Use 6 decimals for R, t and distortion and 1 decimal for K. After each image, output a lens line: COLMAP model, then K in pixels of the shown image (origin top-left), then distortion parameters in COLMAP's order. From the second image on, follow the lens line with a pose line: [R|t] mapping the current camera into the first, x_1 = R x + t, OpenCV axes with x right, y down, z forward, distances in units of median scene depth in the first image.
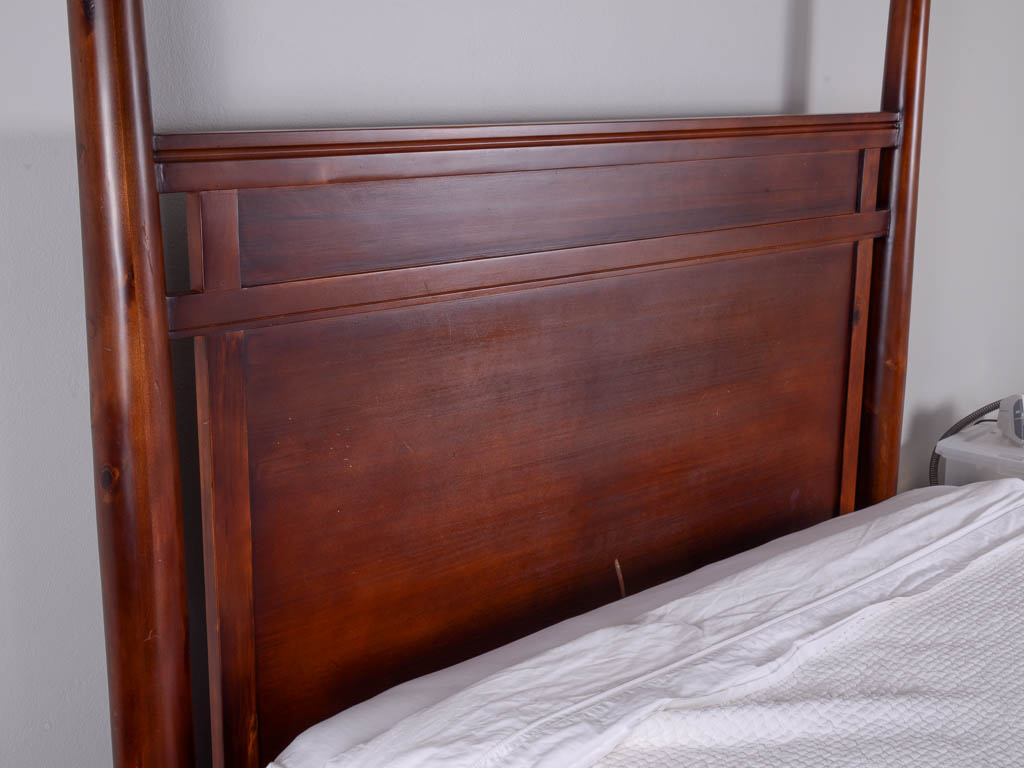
lens RADIAL K [[1310.1, 0, 512.8], [0, 1310.1, 386.3], [0, 0, 1]] dist [0.025739, 0.000000]
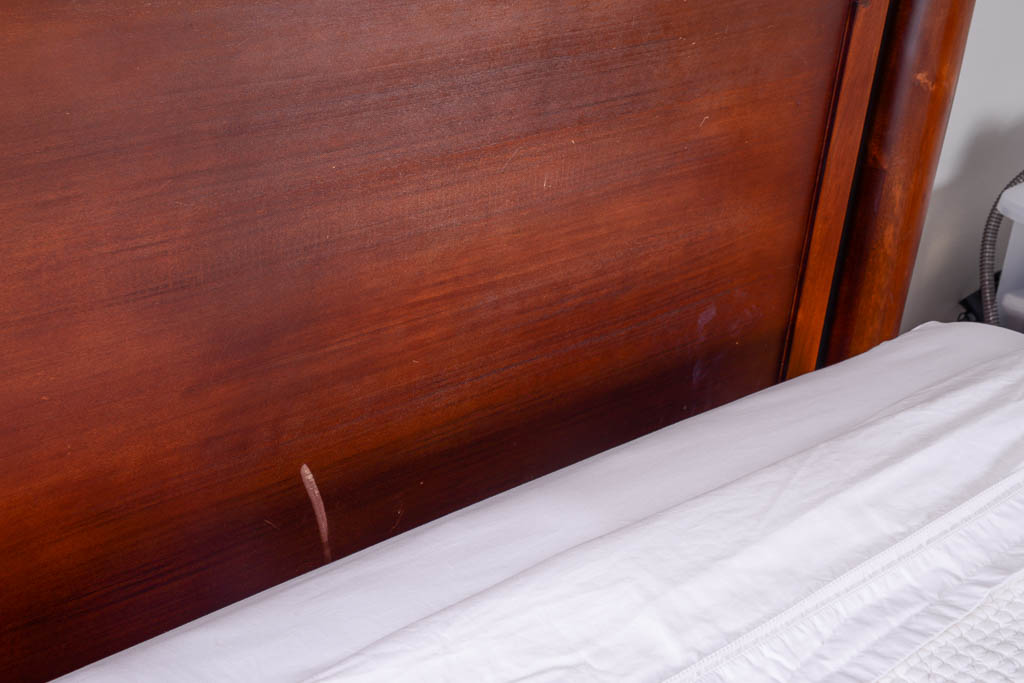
lens RADIAL K [[1589.0, 0, 512.7], [0, 1589.0, 341.6], [0, 0, 1]] dist [0.125369, 0.000000]
pose [[0.996381, 0.084445, 0.009661, 0.133378], [-0.084095, 0.962923, 0.256335, -0.071118], [0.012343, -0.256220, 0.966540, 0.369994]]
